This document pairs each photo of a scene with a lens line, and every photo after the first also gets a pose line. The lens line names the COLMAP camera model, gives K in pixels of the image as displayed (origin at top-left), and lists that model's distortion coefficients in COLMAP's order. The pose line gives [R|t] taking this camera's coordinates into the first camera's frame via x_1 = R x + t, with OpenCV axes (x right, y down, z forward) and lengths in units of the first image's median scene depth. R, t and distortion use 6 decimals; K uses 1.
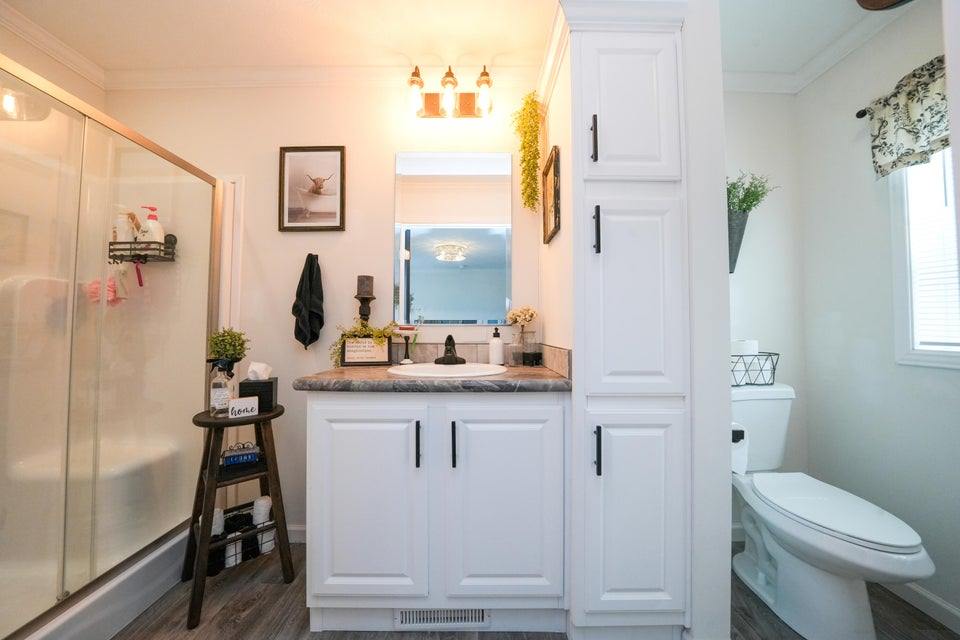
lens RADIAL K [[342.4, 0, 481.9], [0, 342.4, 320.9], [0, 0, 1]] dist [-0.022264, 0.004087]
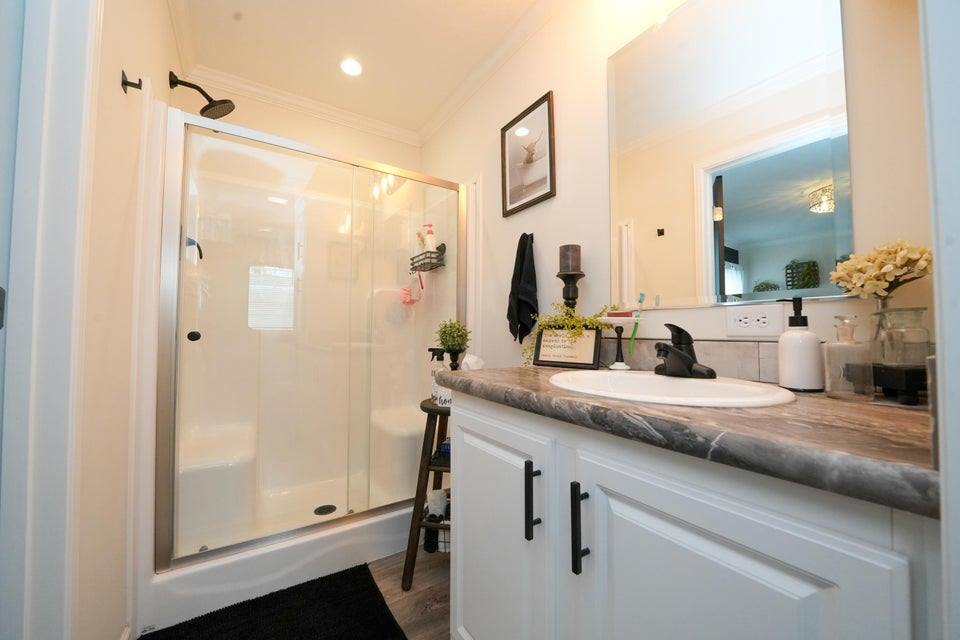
lens RADIAL K [[362.7, 0, 480.0], [0, 362.7, 320.0], [0, 0, 1]] dist [-0.019996, -0.000030]
pose [[0.543026, -0.028958, -0.839216, 0.209915], [0.018181, 0.999576, -0.022727, 0.043034], [0.839519, -0.002917, 0.543323, 0.414756]]
